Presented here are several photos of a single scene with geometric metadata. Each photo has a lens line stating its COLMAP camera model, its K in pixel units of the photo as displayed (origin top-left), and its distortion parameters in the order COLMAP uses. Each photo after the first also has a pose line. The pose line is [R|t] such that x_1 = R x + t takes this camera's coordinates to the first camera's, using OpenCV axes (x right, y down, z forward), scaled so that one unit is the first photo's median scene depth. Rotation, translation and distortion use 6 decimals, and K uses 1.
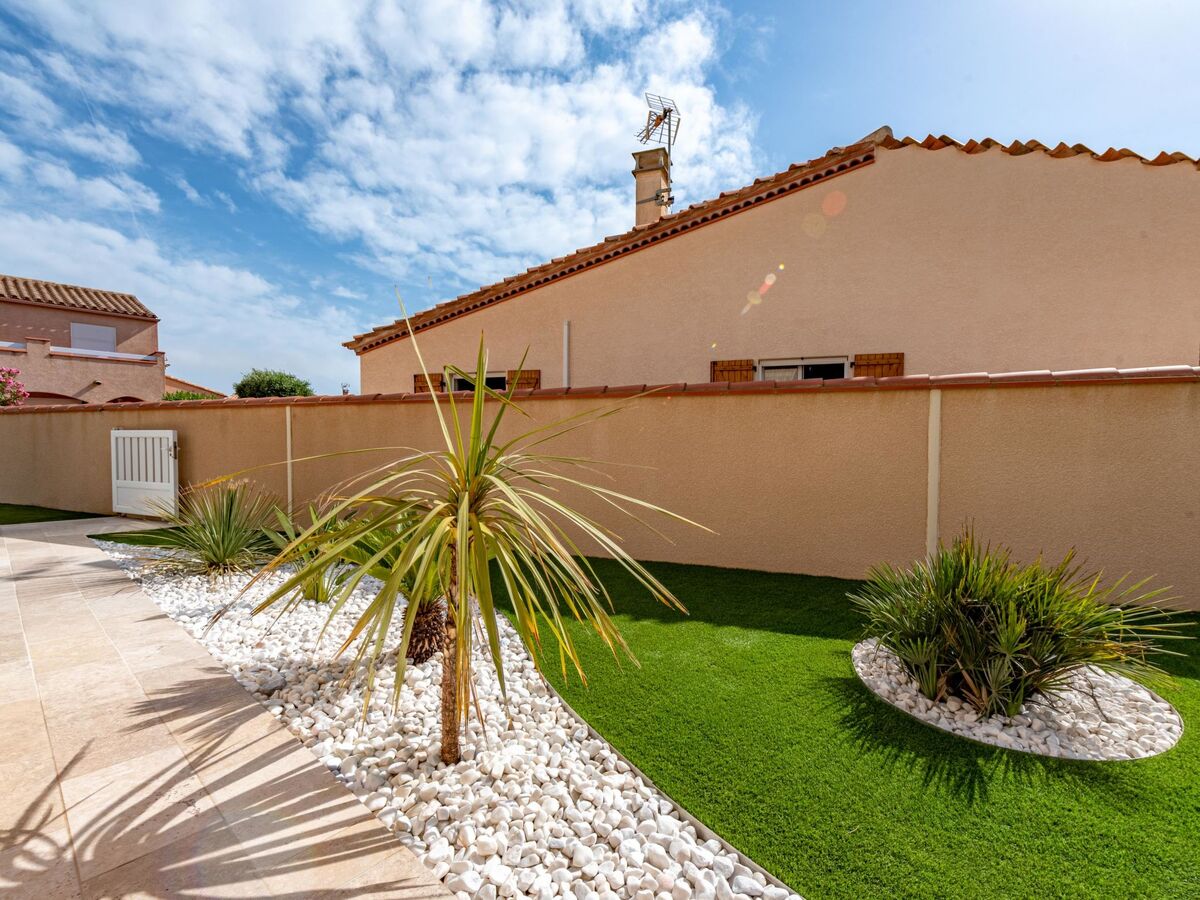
lens RADIAL K [[535.4, 0, 613.7], [0, 535.4, 447.9], [0, 0, 1]] dist [0.014933, -0.000737]
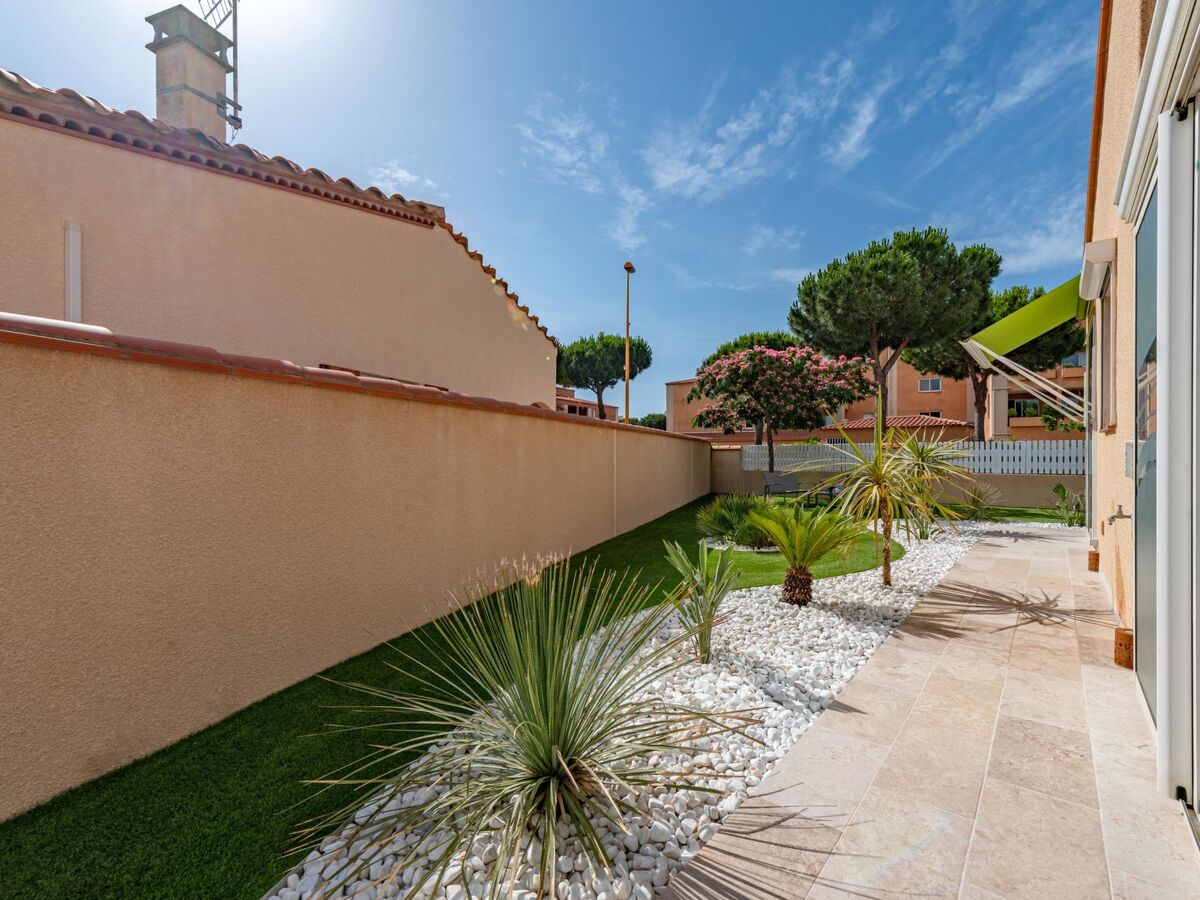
lens RADIAL K [[535.4, 0, 613.7], [0, 535.4, 447.9], [0, 0, 1]] dist [0.014933, -0.000737]
pose [[-0.014467, 0.009583, 0.999849, -0.969427], [0.017806, 0.999798, -0.009325, -0.020774], [-0.999737, 0.017669, -0.014635, 0.807899]]
